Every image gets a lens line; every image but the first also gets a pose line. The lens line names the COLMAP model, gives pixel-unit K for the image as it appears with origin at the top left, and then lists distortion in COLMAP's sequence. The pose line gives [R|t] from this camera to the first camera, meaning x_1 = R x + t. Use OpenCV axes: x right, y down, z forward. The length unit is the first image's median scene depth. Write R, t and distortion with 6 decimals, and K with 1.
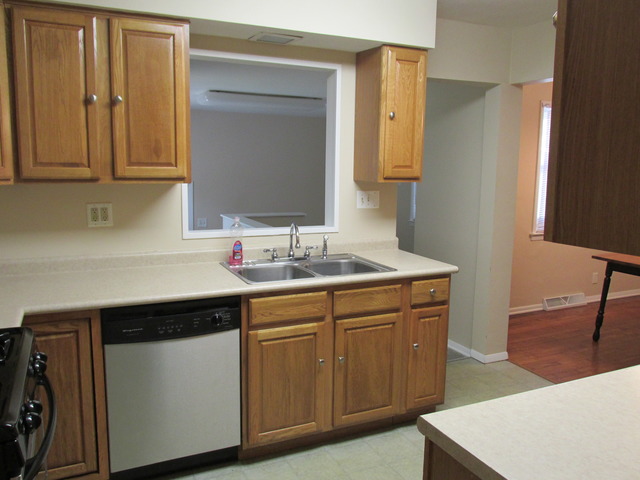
lens RADIAL K [[541.8, 0, 322.8], [0, 541.8, 240.3], [0, 0, 1]] dist [-0.029048, 0.008784]
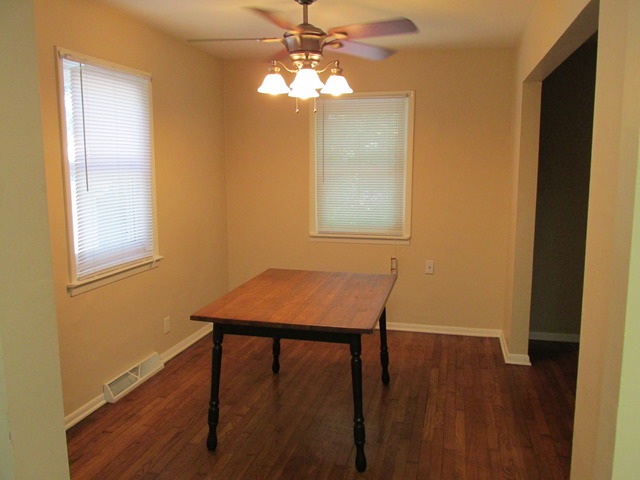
lens RADIAL K [[541.8, 0, 323.1], [0, 541.8, 238.6], [0, 0, 1]] dist [-0.029048, 0.008784]
pose [[0.638022, -0.123987, 0.759971, 0.136535], [0.118251, 0.991021, 0.062406, -0.065692], [-0.760884, 0.050051, 0.646954, 0.443034]]
